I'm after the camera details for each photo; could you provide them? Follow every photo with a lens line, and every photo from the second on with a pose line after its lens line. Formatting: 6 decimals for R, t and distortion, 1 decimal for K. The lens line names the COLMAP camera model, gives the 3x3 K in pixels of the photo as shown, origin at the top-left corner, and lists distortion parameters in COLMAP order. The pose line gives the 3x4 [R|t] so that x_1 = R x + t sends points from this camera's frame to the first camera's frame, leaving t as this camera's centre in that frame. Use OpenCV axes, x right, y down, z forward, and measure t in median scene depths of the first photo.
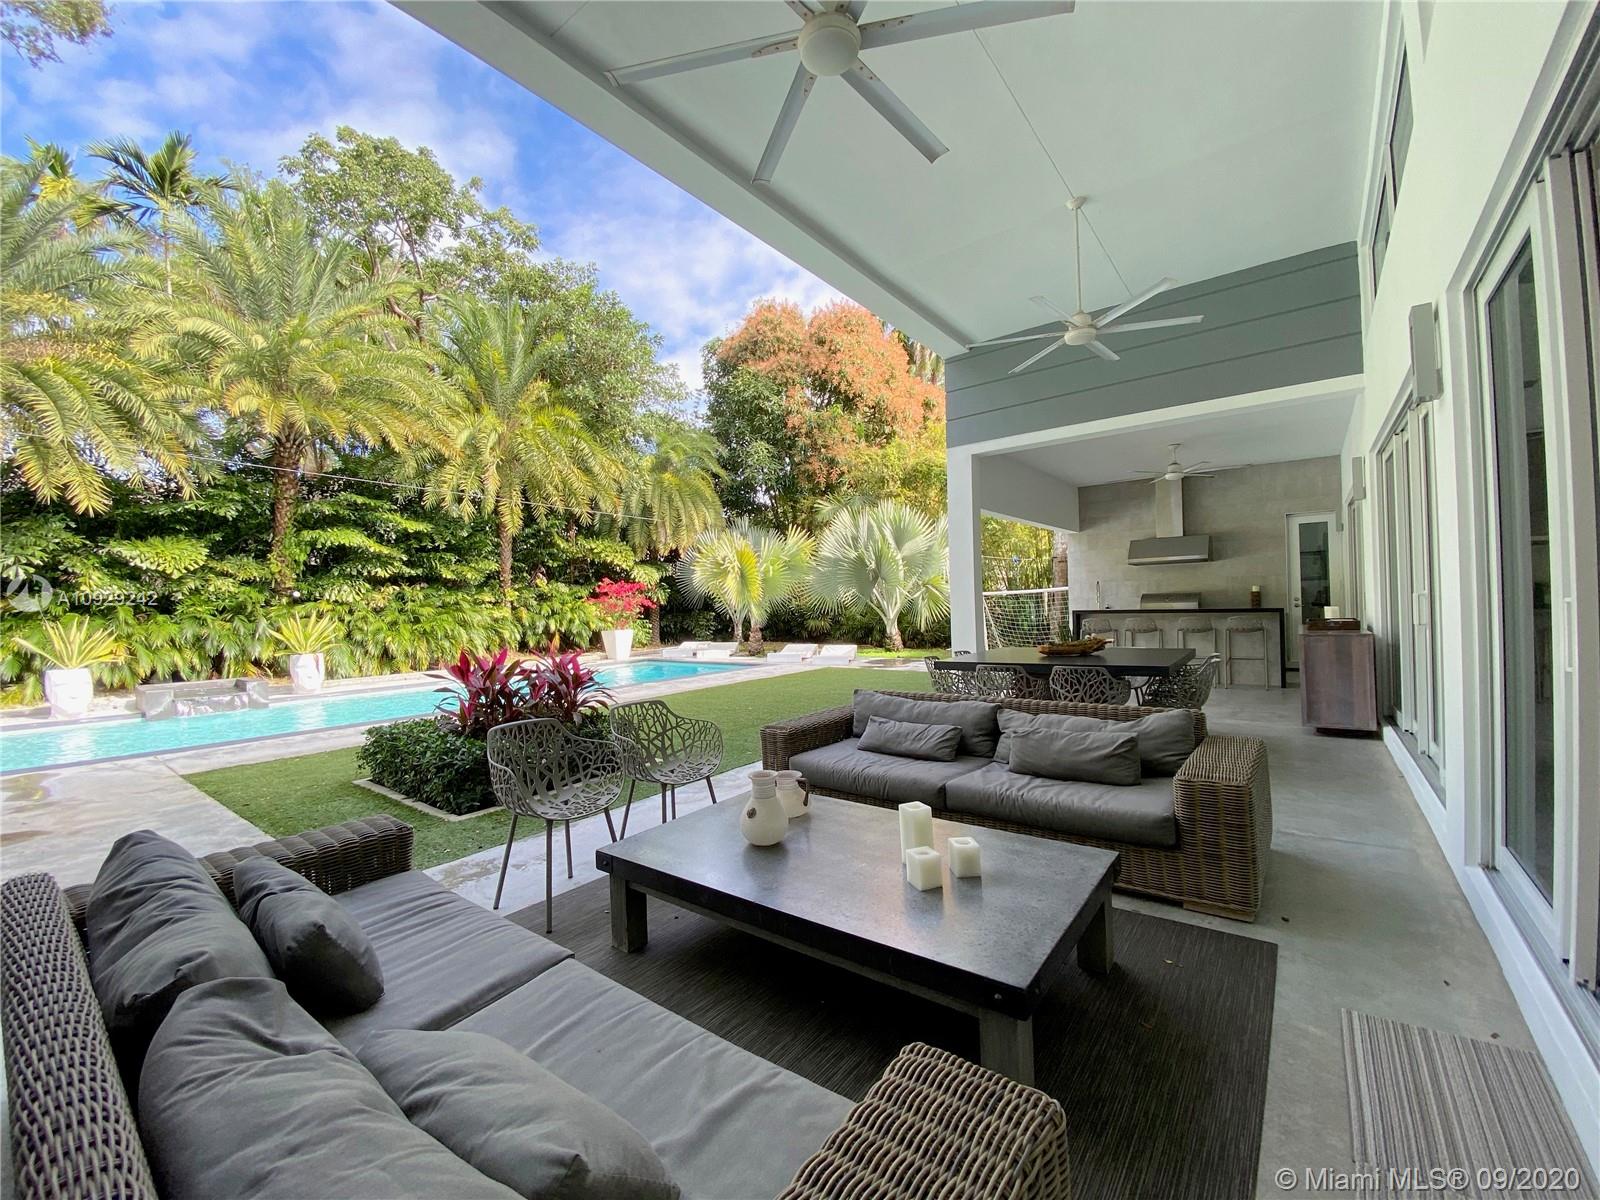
lens RADIAL K [[644.0, 0, 794.0], [0, 644.0, 597.4], [0, 0, 1]] dist [0.015643, -0.017563]
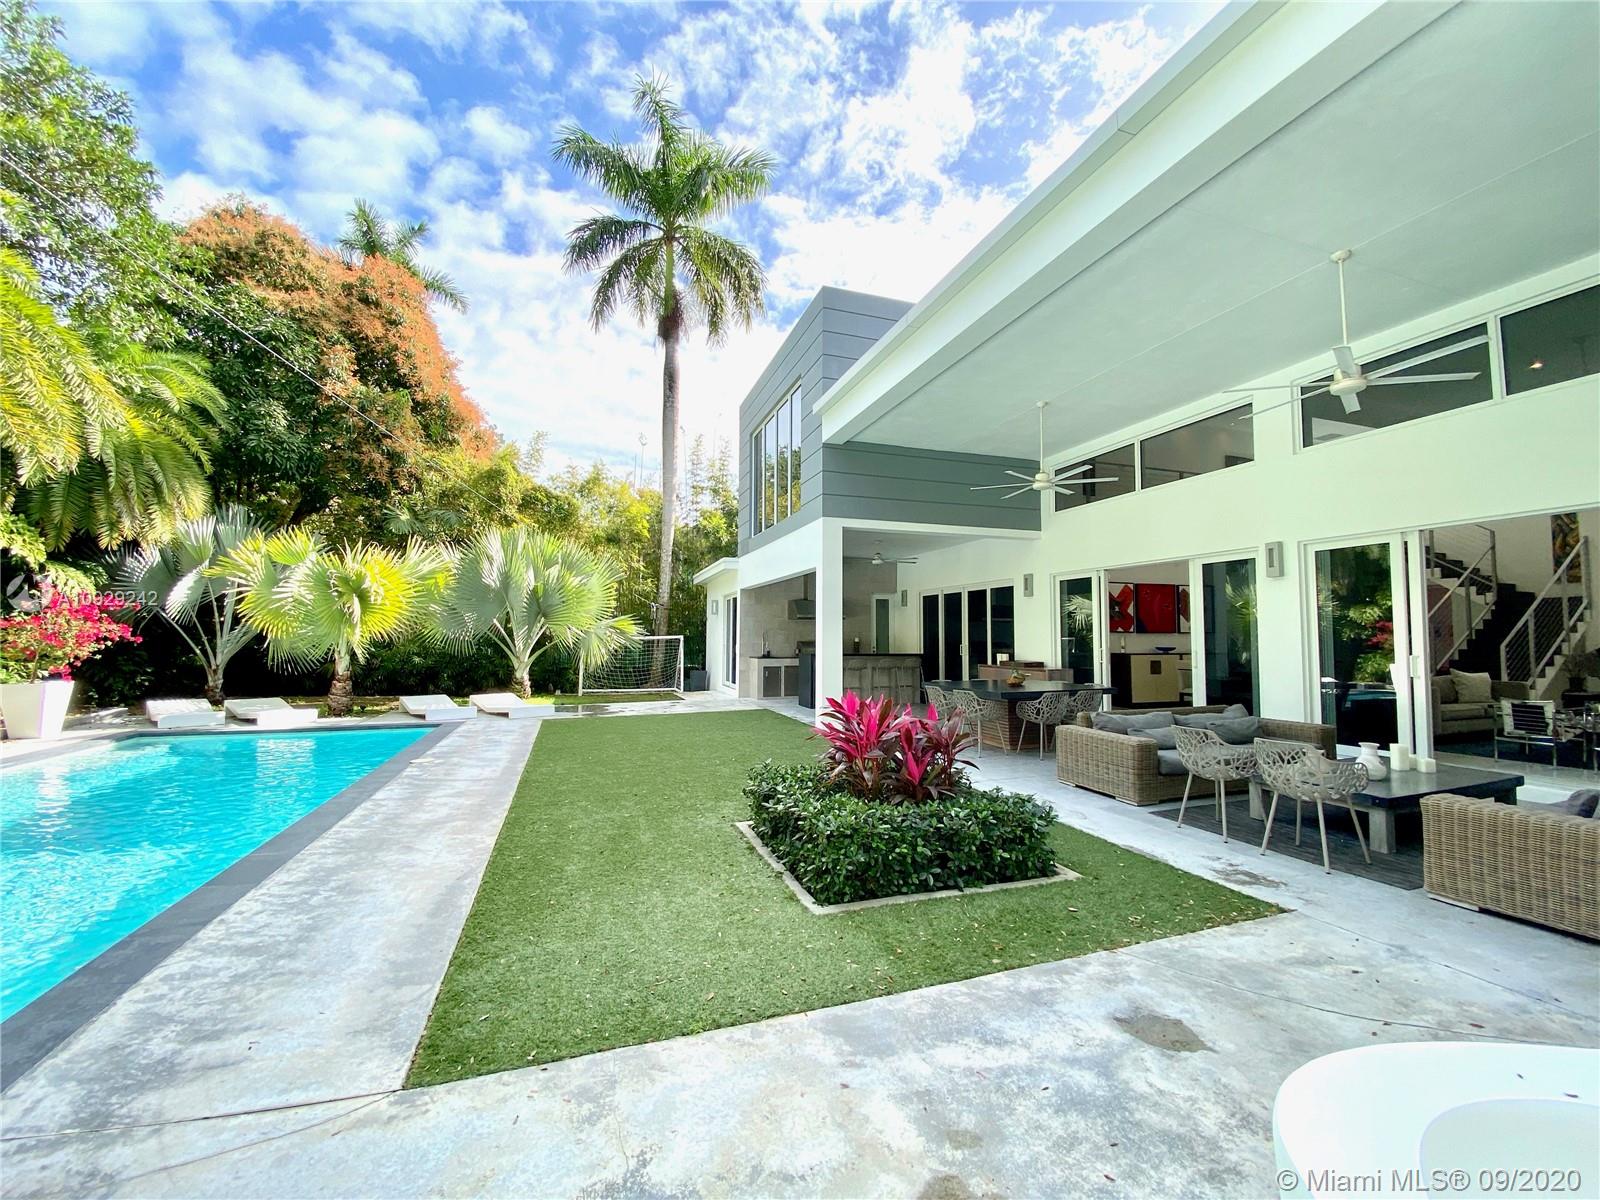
lens RADIAL K [[644.0, 0, 794.0], [0, 644.0, 597.4], [0, 0, 1]] dist [0.015643, -0.017563]
pose [[0.552705, 0.080614, 0.829469, -0.433690], [-0.030081, 0.996592, -0.076813, 0.003362], [-0.832834, 0.017504, 0.553246, 0.232580]]
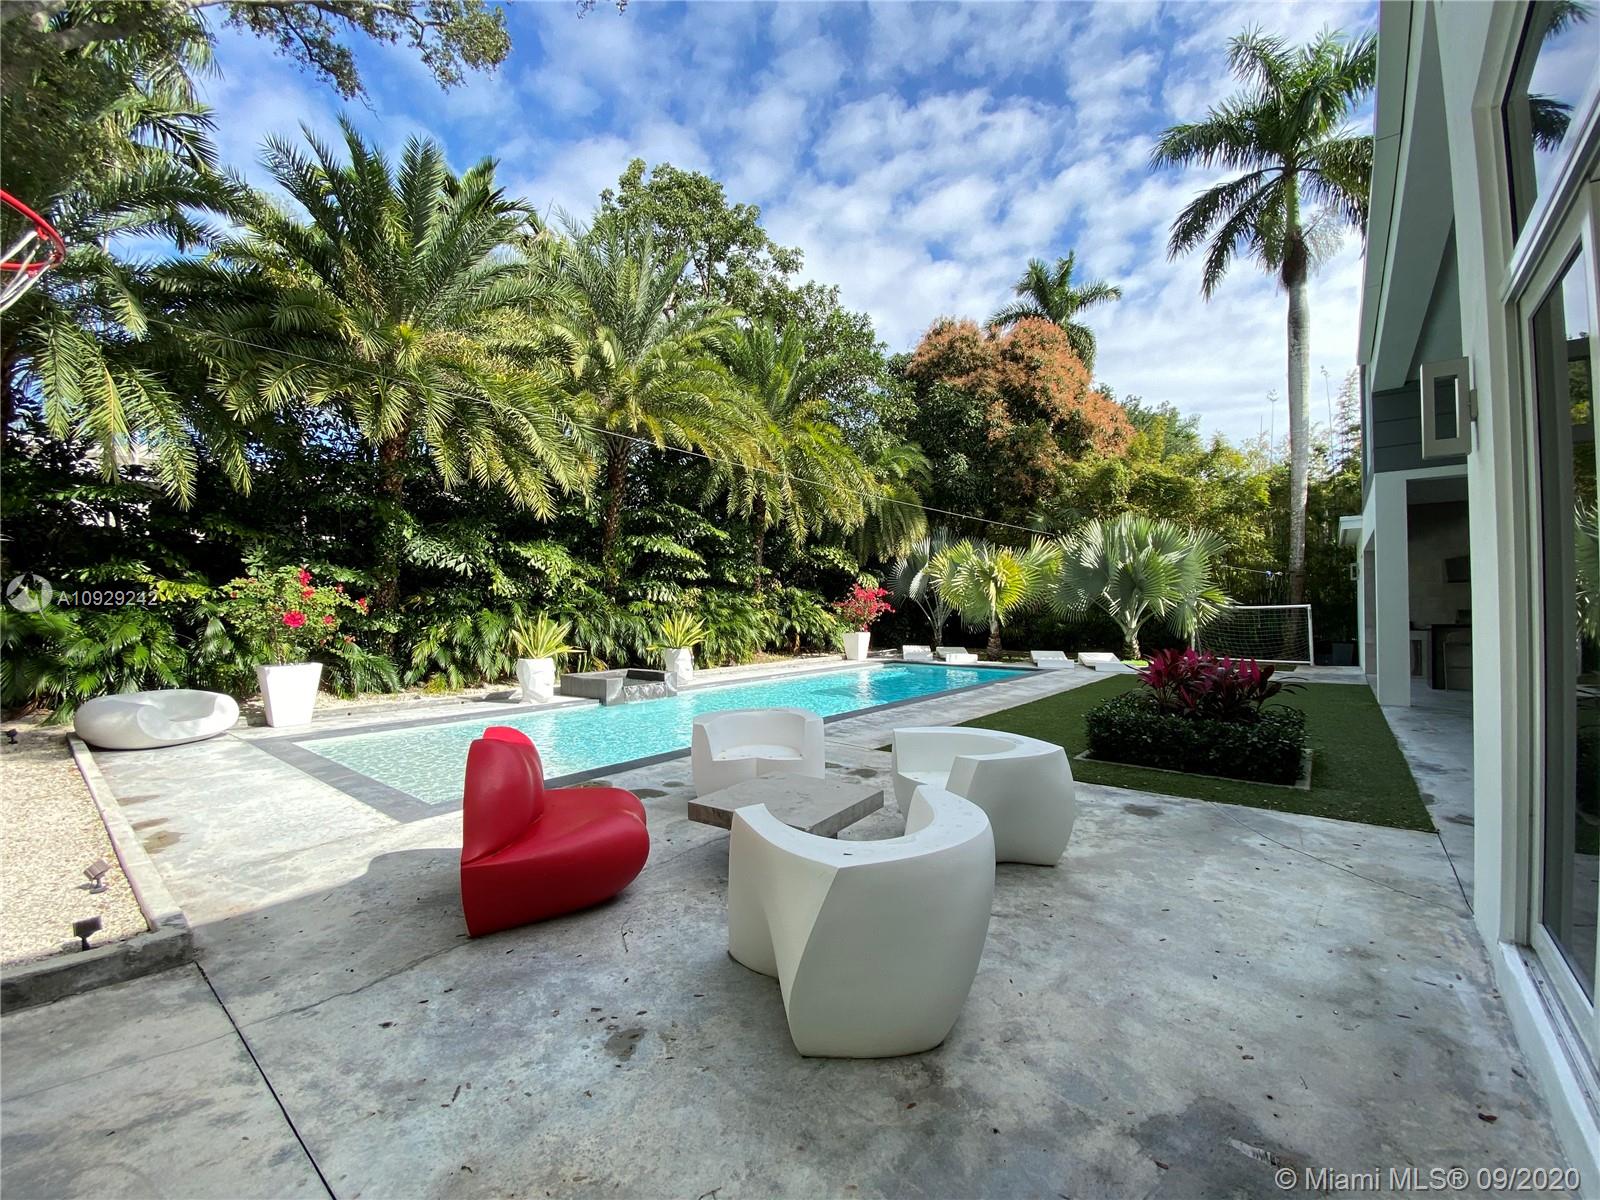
lens RADIAL K [[644.0, 0, 794.0], [0, 644.0, 597.4], [0, 0, 1]] dist [0.015643, -0.017563]
pose [[0.998977, 0.020317, -0.040389, -0.397099], [-0.020598, 0.999766, -0.006562, 0.001524], [0.040246, 0.007387, 0.999162, -0.067162]]
